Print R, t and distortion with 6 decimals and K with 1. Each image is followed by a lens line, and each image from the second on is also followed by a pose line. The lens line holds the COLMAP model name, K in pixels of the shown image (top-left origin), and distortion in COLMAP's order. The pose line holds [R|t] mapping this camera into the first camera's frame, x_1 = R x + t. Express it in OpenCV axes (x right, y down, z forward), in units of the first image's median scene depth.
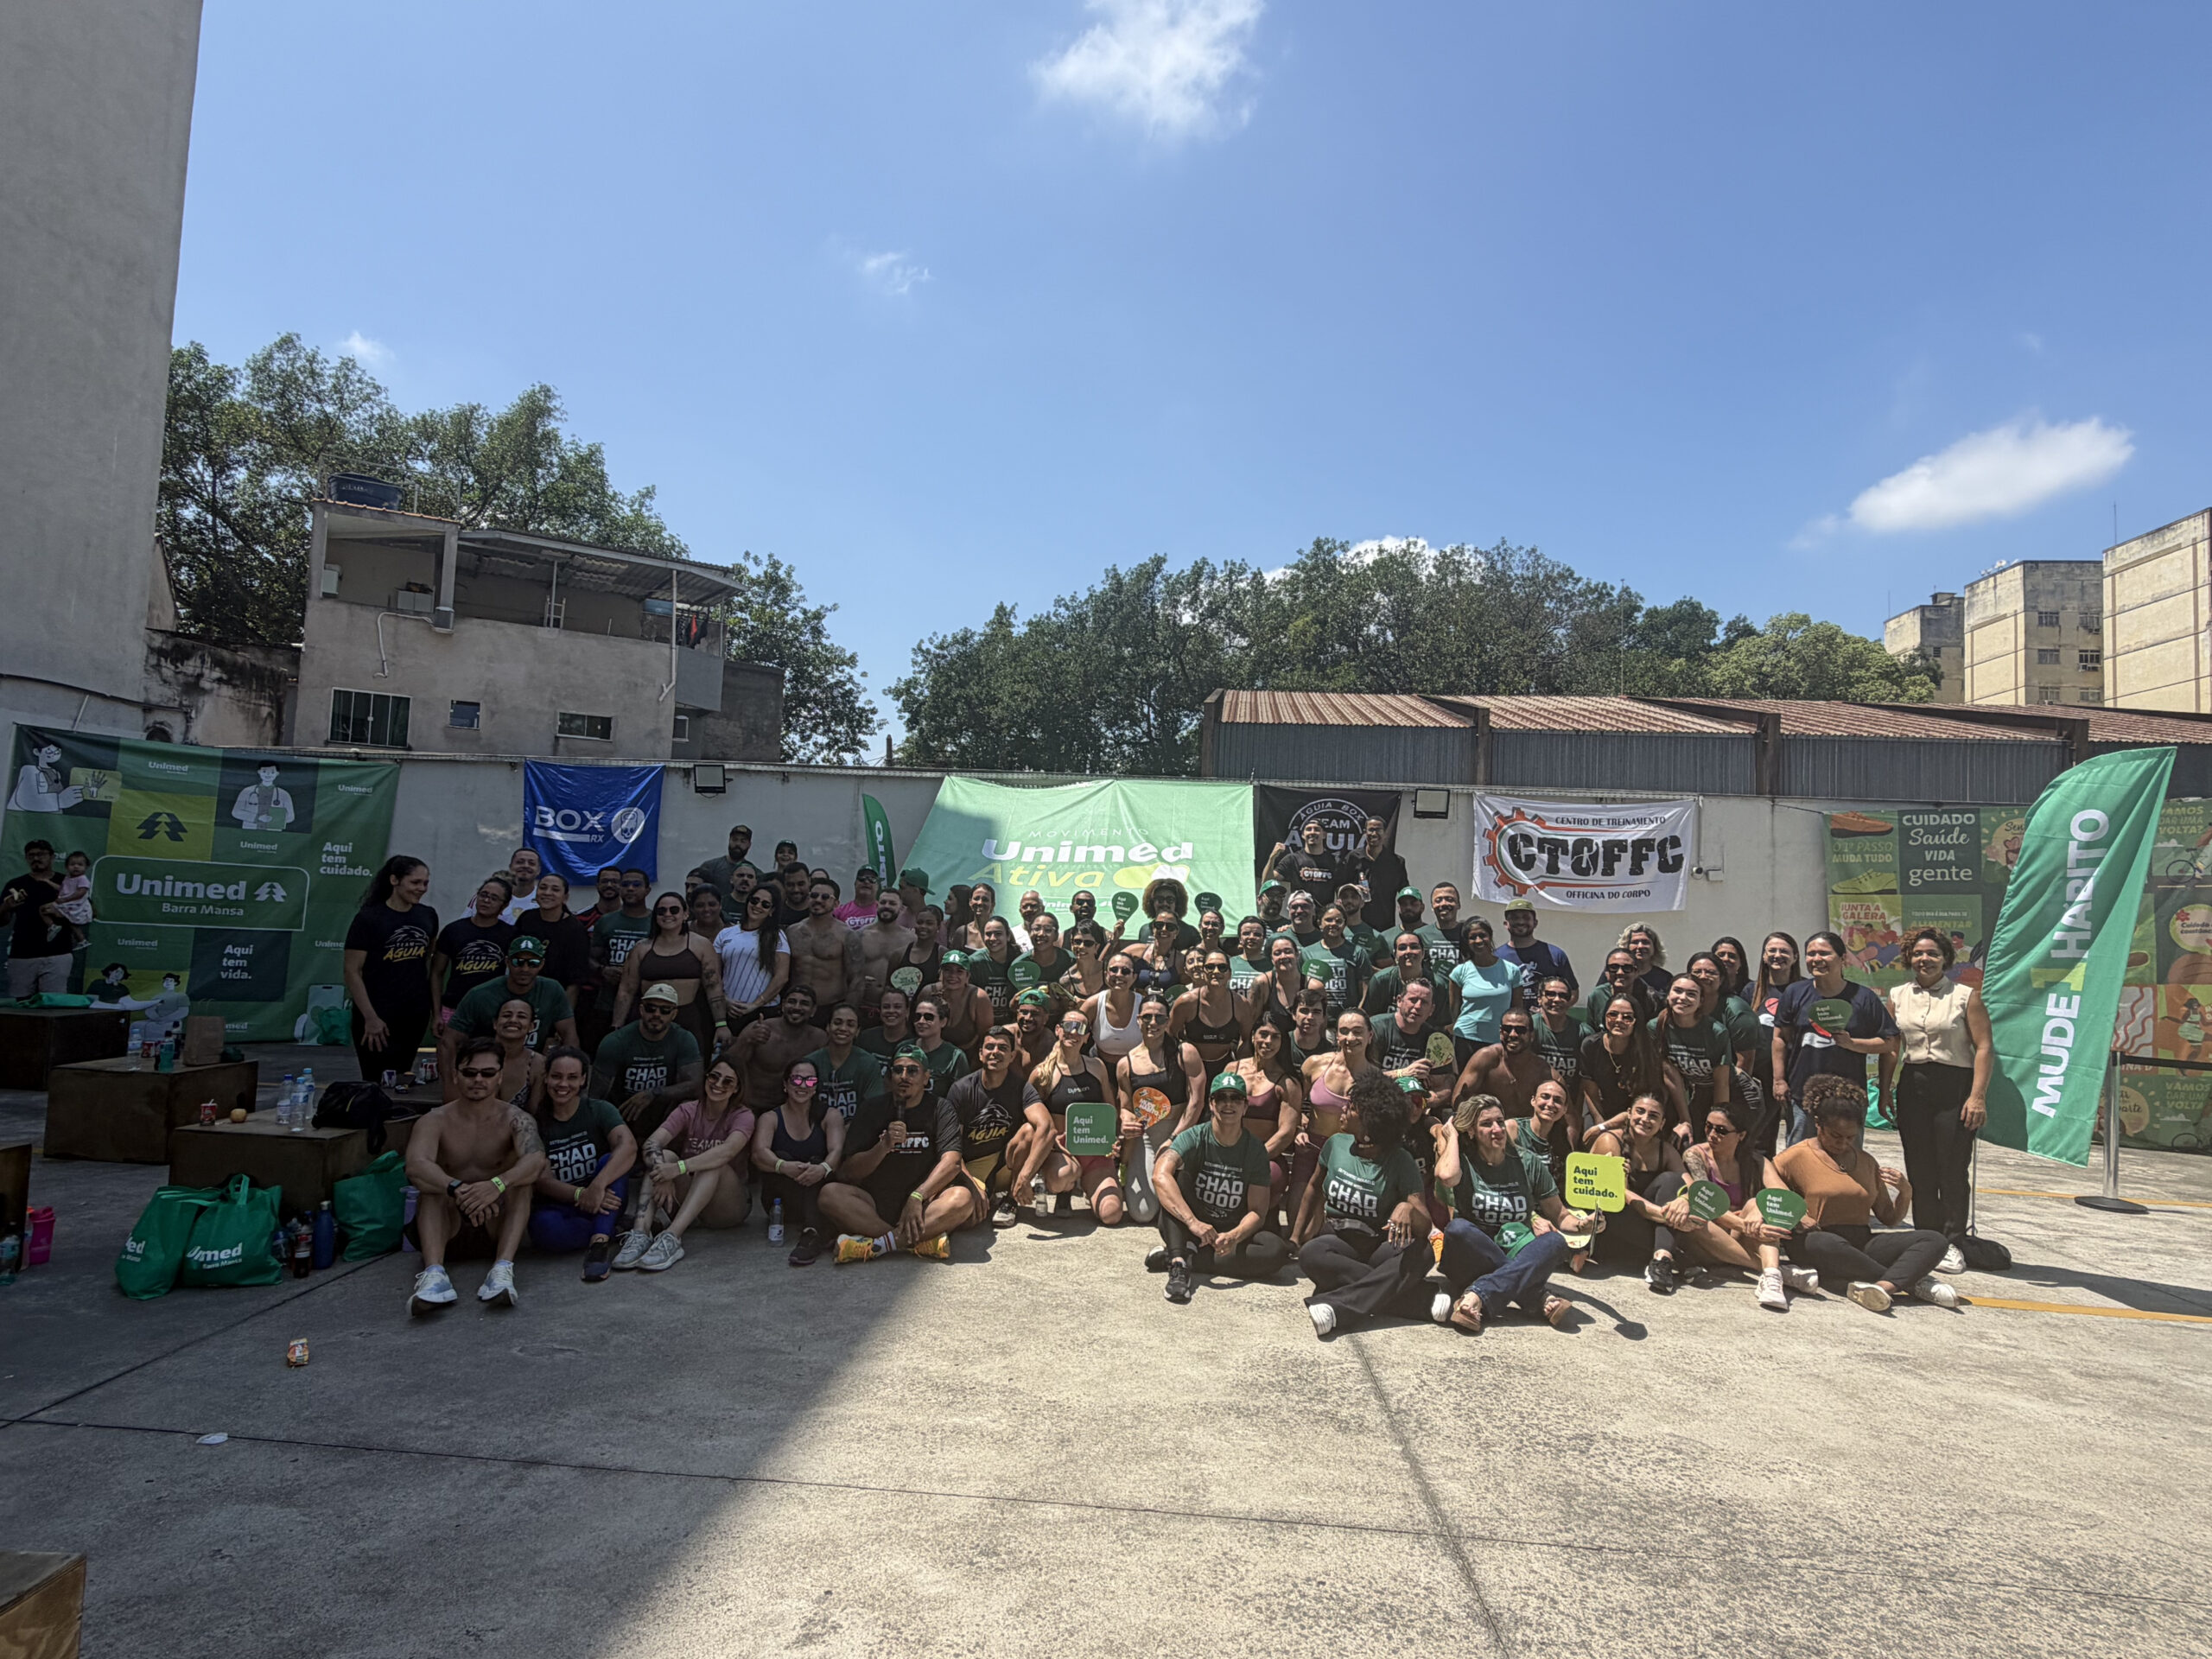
lens RADIAL K [[1171.5, 0, 1102.7], [0, 1171.5, 826.4], [0, 0, 1]] dist [-0.002229, -0.000835]
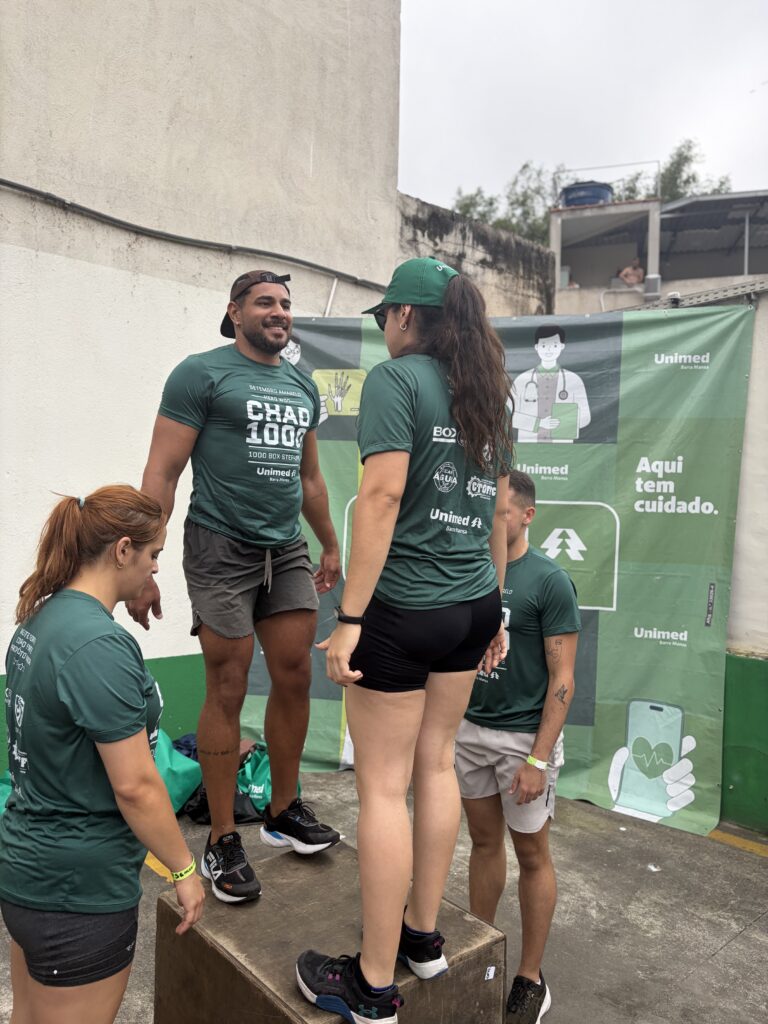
lens RADIAL K [[773.5, 0, 384.0], [0, 773.5, 511.1], [0, 0, 1]] dist [0.066185, 0.002210]
pose [[0.690923, -0.026378, -0.722447, -0.471776], [0.062797, 0.997747, 0.023627, 0.022774], [0.720196, -0.061692, 0.691022, 0.639508]]
